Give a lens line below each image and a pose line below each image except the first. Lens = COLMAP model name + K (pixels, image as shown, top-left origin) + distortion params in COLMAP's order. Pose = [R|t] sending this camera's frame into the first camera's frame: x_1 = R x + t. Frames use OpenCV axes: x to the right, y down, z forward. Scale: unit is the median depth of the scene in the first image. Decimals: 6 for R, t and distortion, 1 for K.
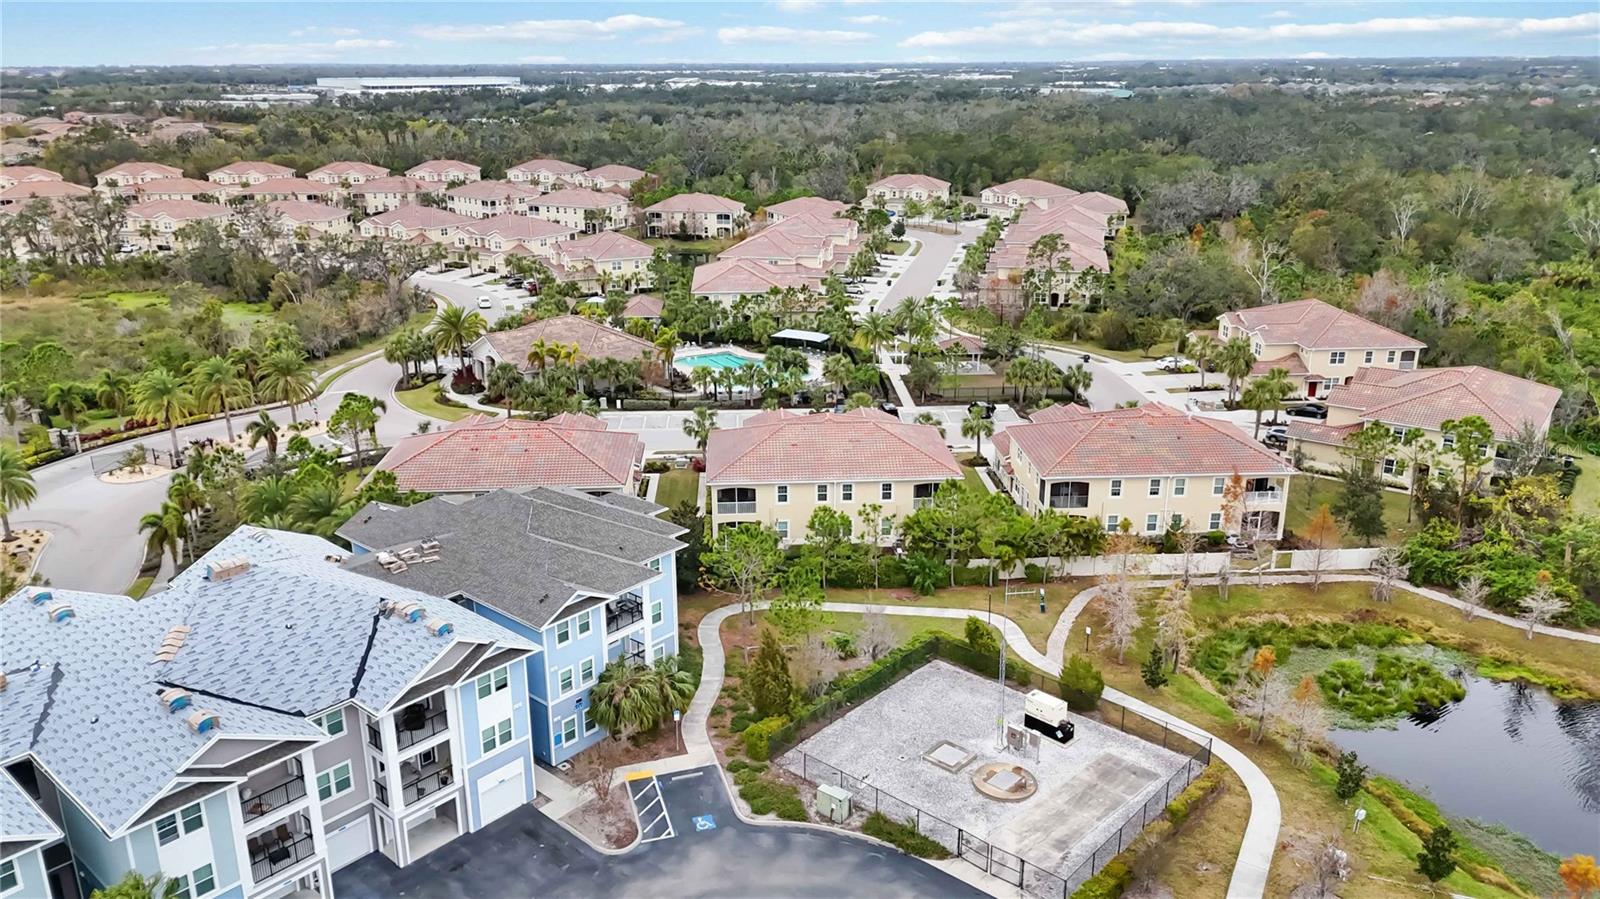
lens RADIAL K [[1170.9, 0, 800.0], [0, 1170.9, 449.5], [0, 0, 1]] dist [0.068639, -0.063133]
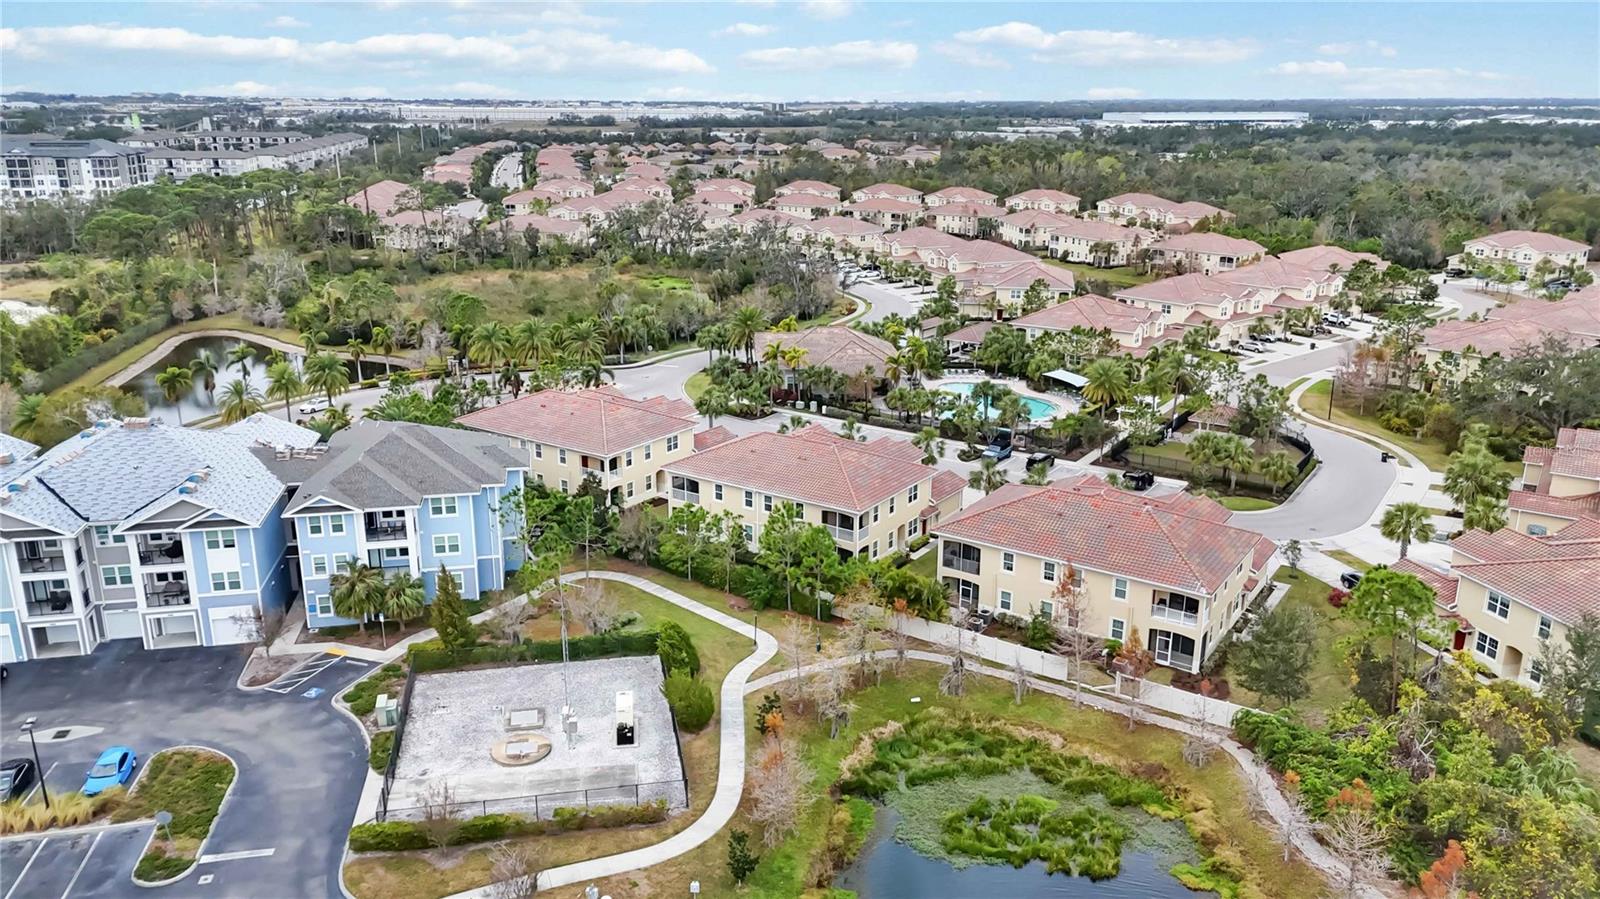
lens RADIAL K [[1170.9, 0, 800.0], [0, 1170.9, 449.5], [0, 0, 1]] dist [0.068639, -0.063133]
pose [[0.793314, 0.181578, -0.581104, 0.677579], [-0.197171, 0.979673, 0.036944, -0.056037], [0.576000, 0.085268, 0.812990, 0.172501]]
